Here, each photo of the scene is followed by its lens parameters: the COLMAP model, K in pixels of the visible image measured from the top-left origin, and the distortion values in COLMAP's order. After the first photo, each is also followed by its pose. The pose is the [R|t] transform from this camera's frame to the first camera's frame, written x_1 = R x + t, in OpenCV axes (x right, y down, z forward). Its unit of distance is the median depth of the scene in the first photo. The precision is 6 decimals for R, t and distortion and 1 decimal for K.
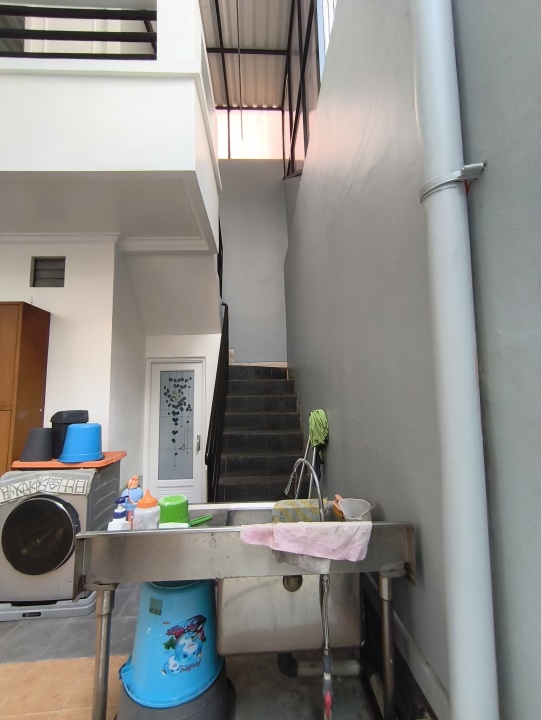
lens RADIAL K [[324.5, 0, 271.9], [0, 324.5, 355.0], [0, 0, 1]] dist [-0.002053, 0.001997]
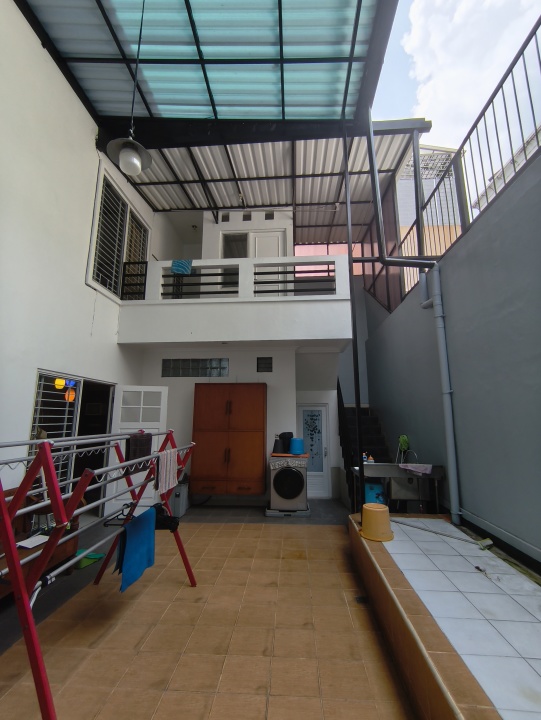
lens RADIAL K [[324.5, 0, 275.9], [0, 324.5, 355.6], [0, 0, 1]] dist [-0.002053, 0.001997]
pose [[0.994207, 0.003450, -0.107426, -0.522329], [-0.010469, 0.997841, -0.064841, -0.237444], [0.106970, 0.065590, 0.992096, -1.437017]]
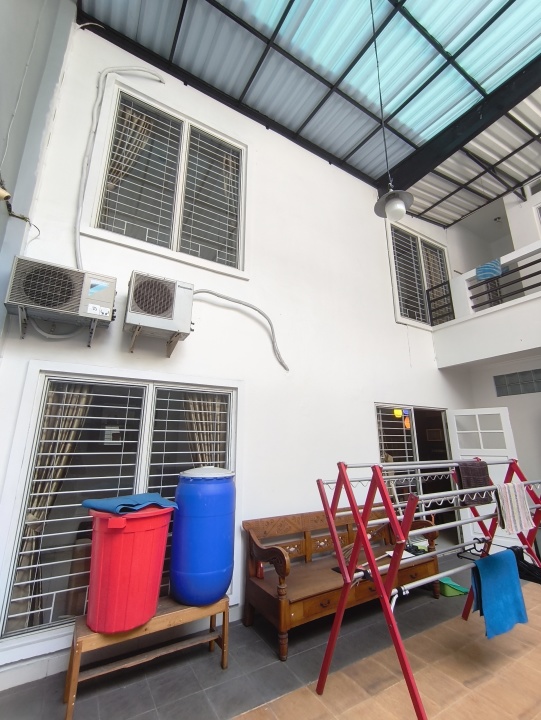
lens RADIAL K [[324.5, 0, 276.4], [0, 324.5, 354.1], [0, 0, 1]] dist [-0.002053, 0.001997]
pose [[0.473145, -0.209991, -0.855592, -0.416086], [0.097931, 0.977695, -0.185803, -0.245572], [0.875525, 0.004123, 0.483156, -1.418745]]
